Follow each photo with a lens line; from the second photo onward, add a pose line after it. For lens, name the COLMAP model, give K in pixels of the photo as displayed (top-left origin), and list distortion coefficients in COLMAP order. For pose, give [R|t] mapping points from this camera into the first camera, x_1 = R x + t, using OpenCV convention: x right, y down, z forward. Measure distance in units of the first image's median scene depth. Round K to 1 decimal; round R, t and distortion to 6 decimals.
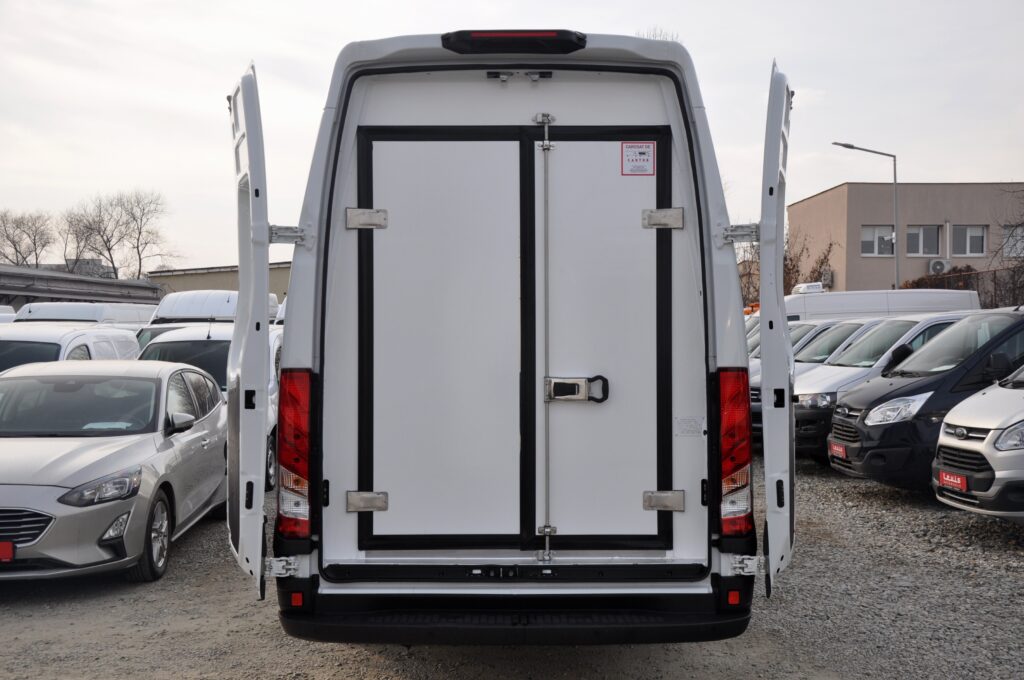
lens RADIAL K [[1212.6, 0, 512.0], [0, 1212.6, 340.0], [0, 0, 1]] dist [0.160867, 0.006694]
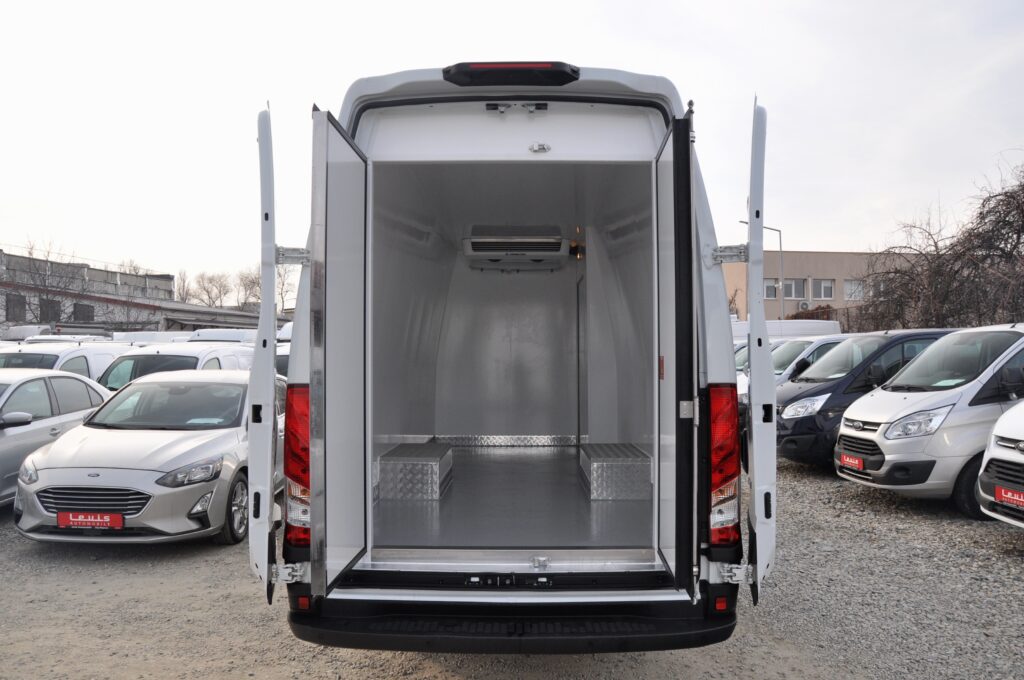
lens RADIAL K [[788.1, 0, 512.0], [0, 788.1, 340.0], [0, 0, 1]] dist [-0.063314, -0.000607]
pose [[0.999874, 0.000500, -0.015897, 0.010199], [-0.000787, 0.999837, -0.018060, -0.001594], [0.015885, 0.018071, 0.999711, 0.253794]]
